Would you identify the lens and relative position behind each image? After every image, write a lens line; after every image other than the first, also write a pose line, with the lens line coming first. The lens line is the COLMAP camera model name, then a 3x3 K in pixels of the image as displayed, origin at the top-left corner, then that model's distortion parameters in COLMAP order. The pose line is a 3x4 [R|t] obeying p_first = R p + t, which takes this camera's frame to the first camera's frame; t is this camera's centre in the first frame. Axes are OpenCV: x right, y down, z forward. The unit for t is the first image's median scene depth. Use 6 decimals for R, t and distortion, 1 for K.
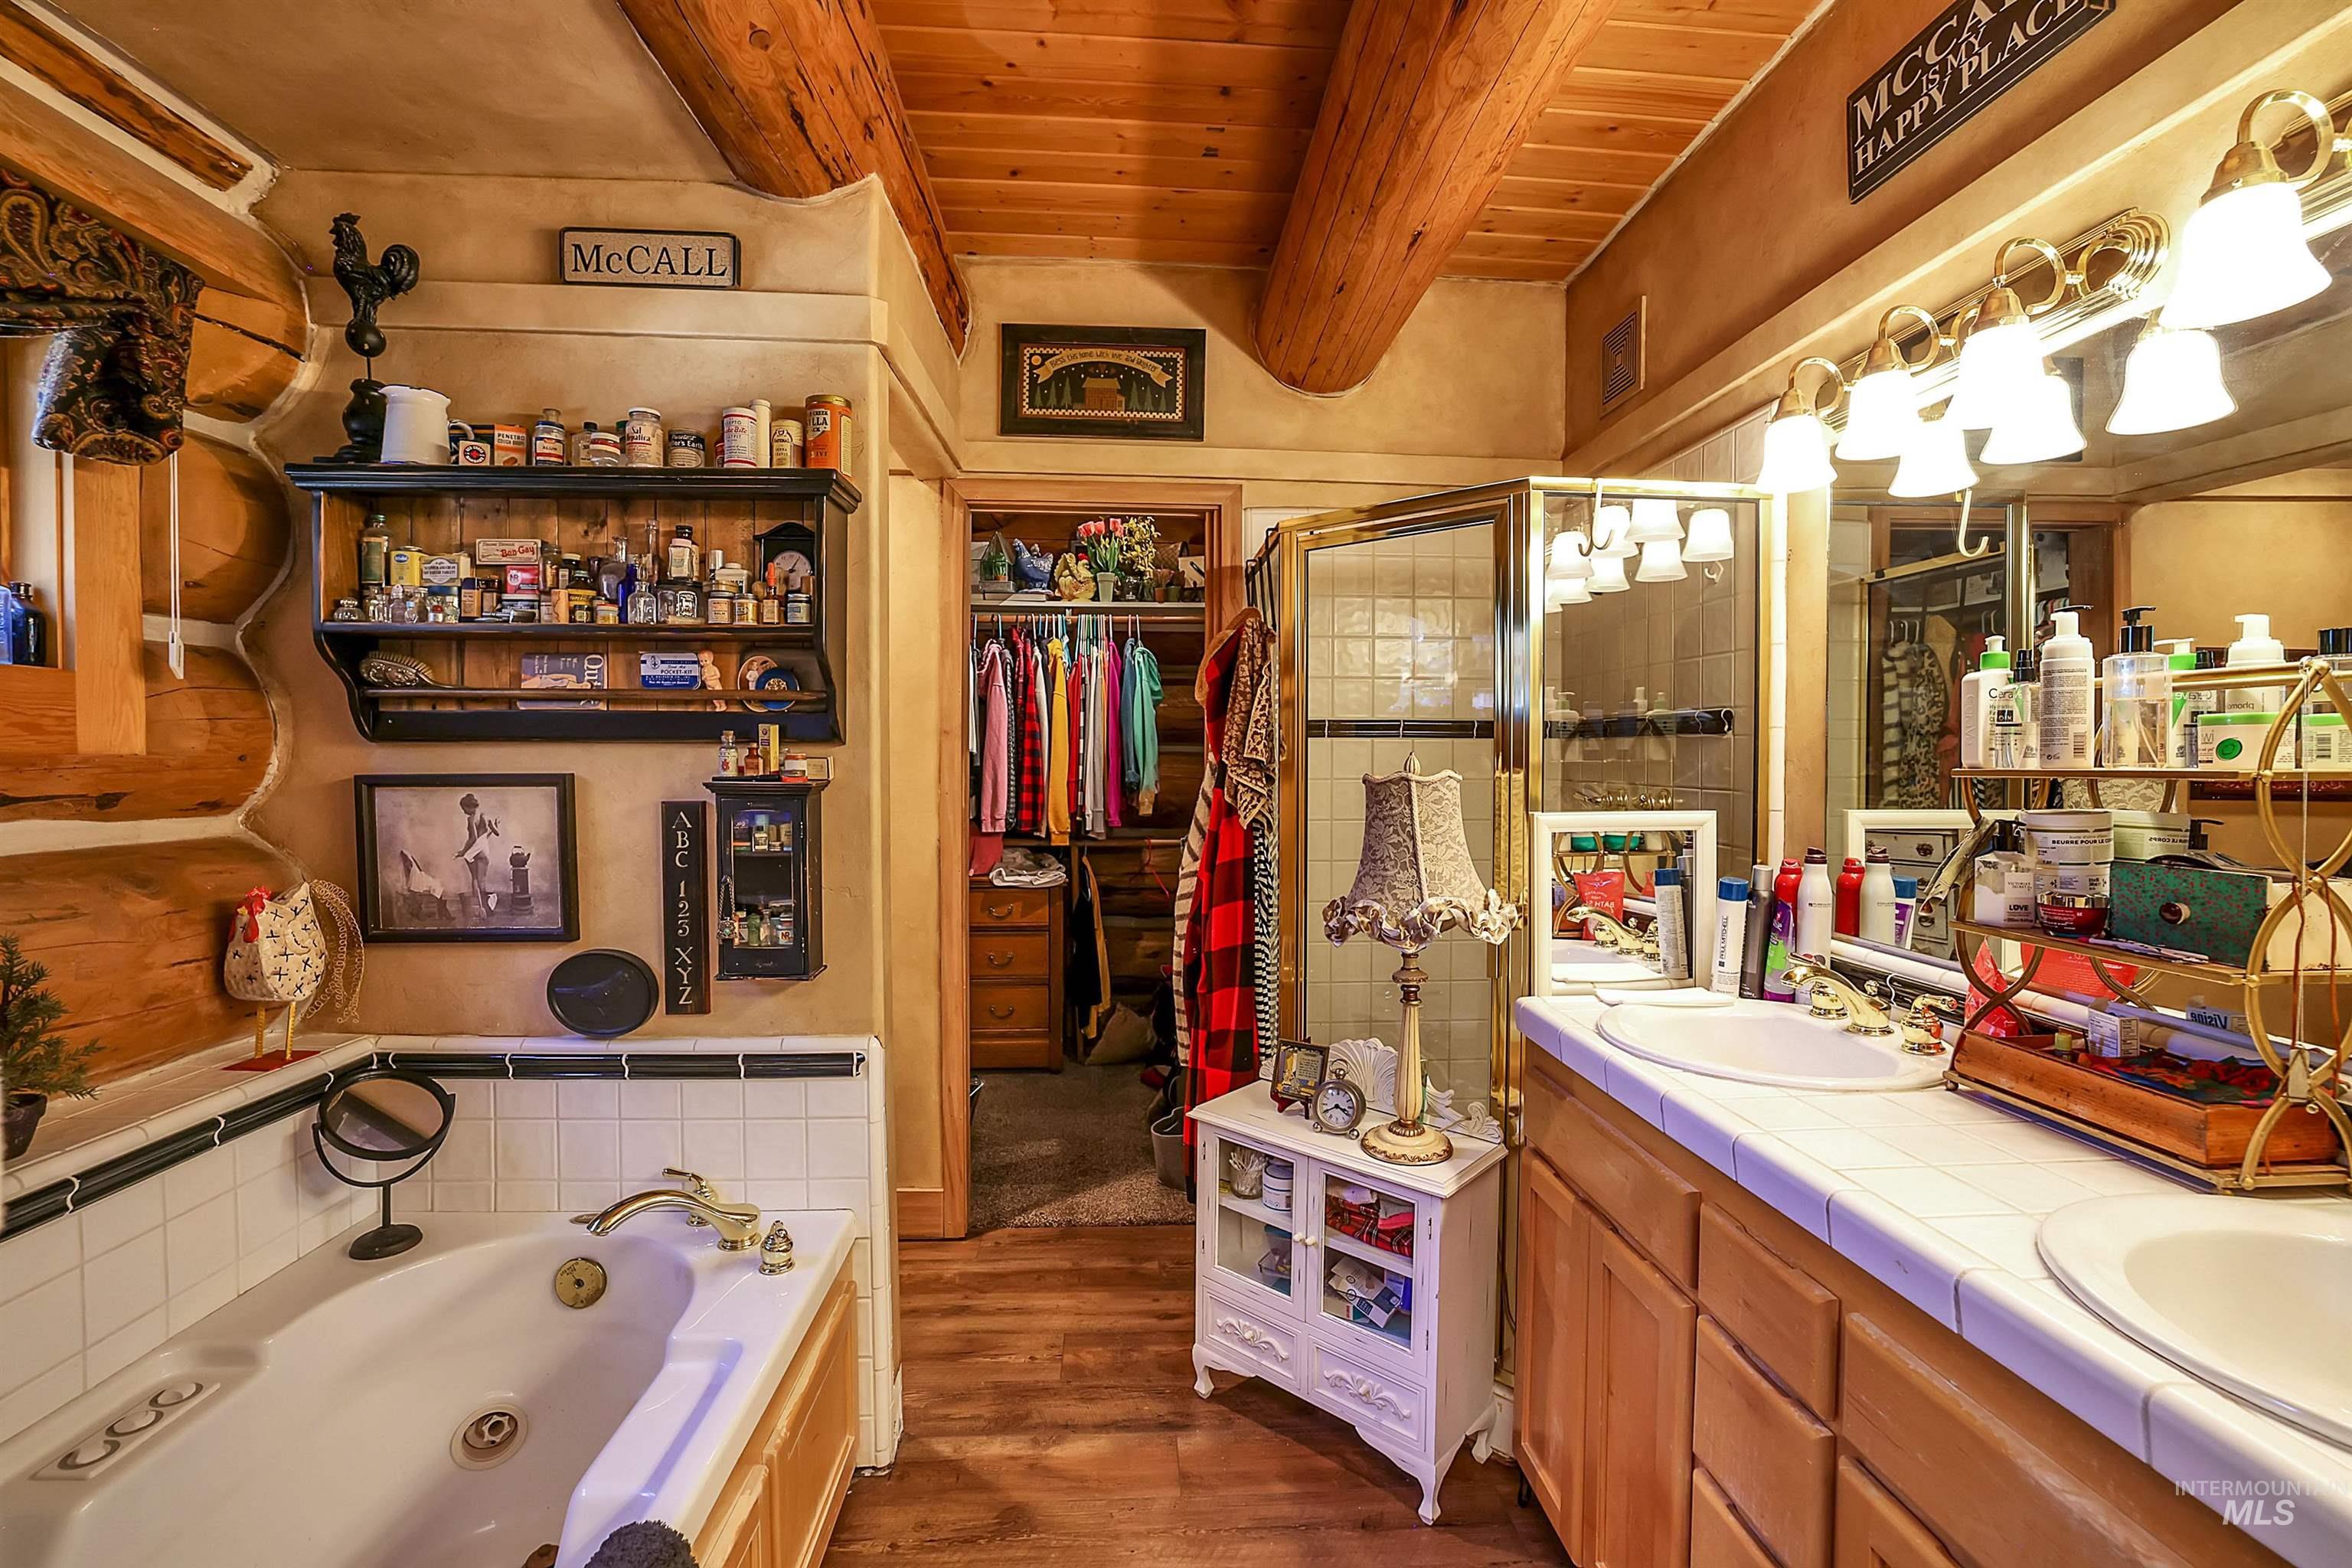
lens RADIAL K [[1046.7, 0, 1181.8], [0, 1046.7, 774.1], [0, 0, 1]] dist [-0.047985, 0.017847]
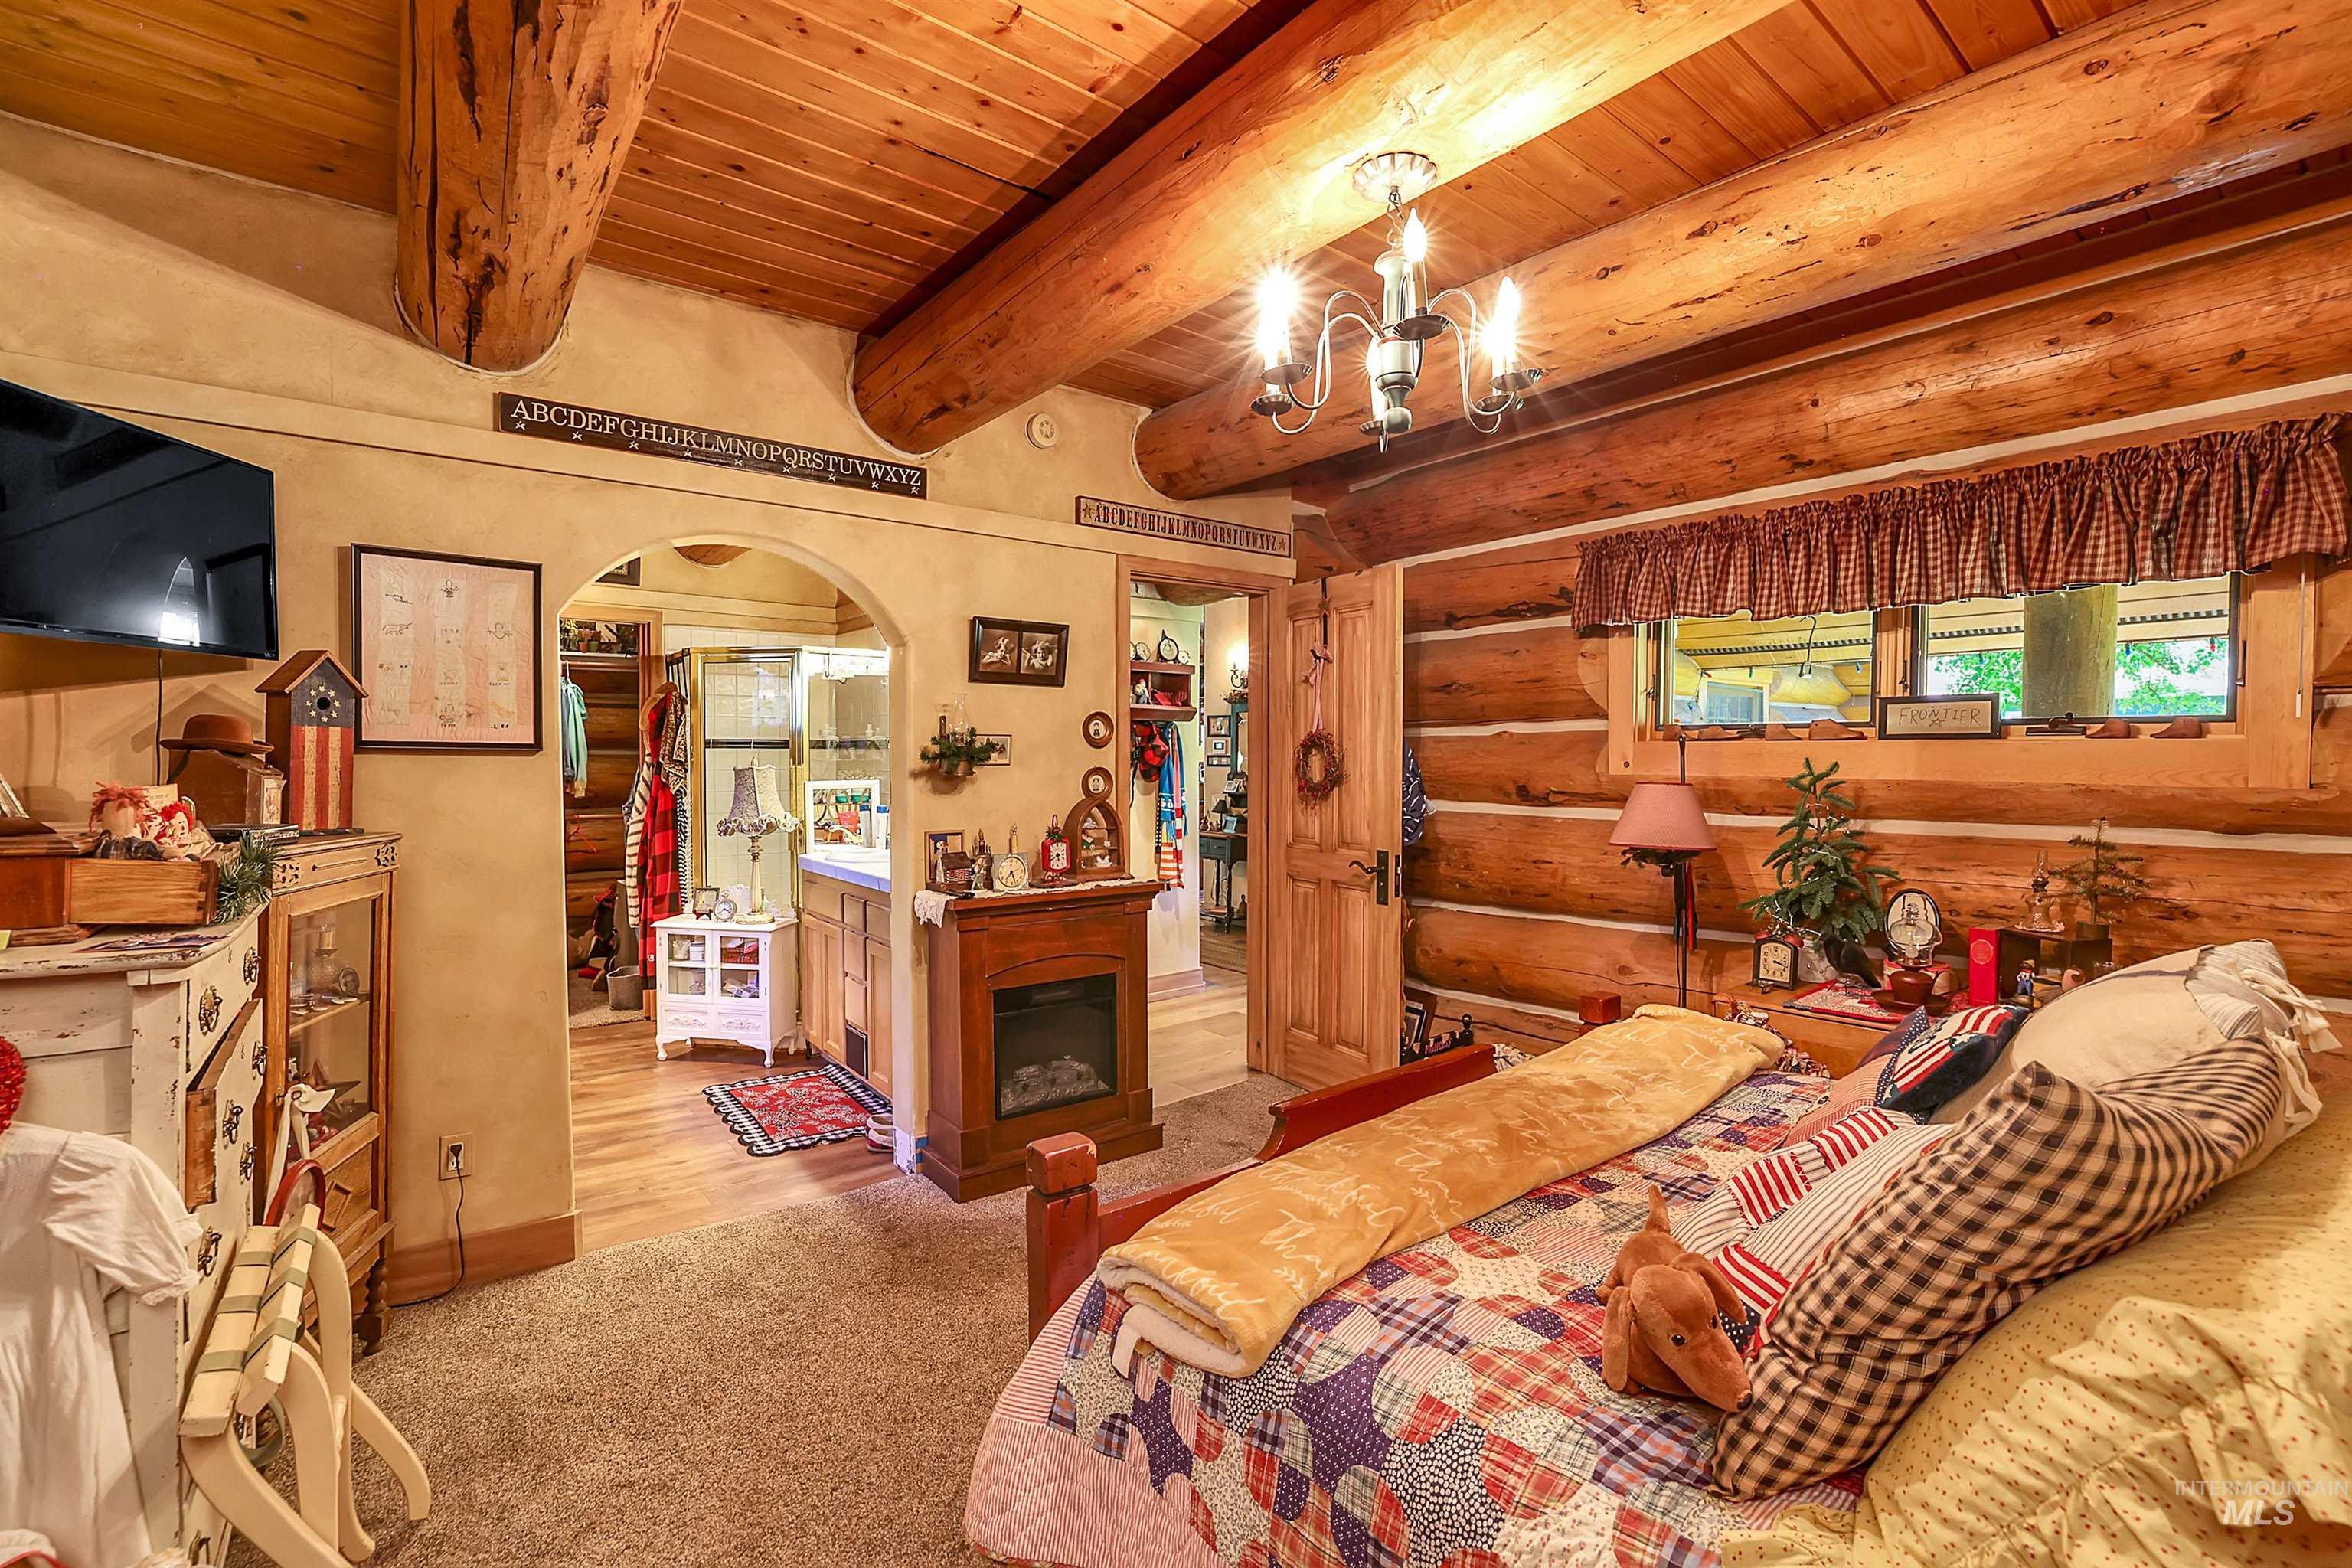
lens RADIAL K [[1253.1, 0, 1175.5], [0, 1253.1, 788.3], [0, 0, 1]] dist [-0.043160, 0.000075]
pose [[0.866286, -0.016490, 0.499275, -0.352132], [0.013022, 0.999861, 0.010429, 0.032906], [-0.499378, -0.002532, 0.866381, -1.858250]]
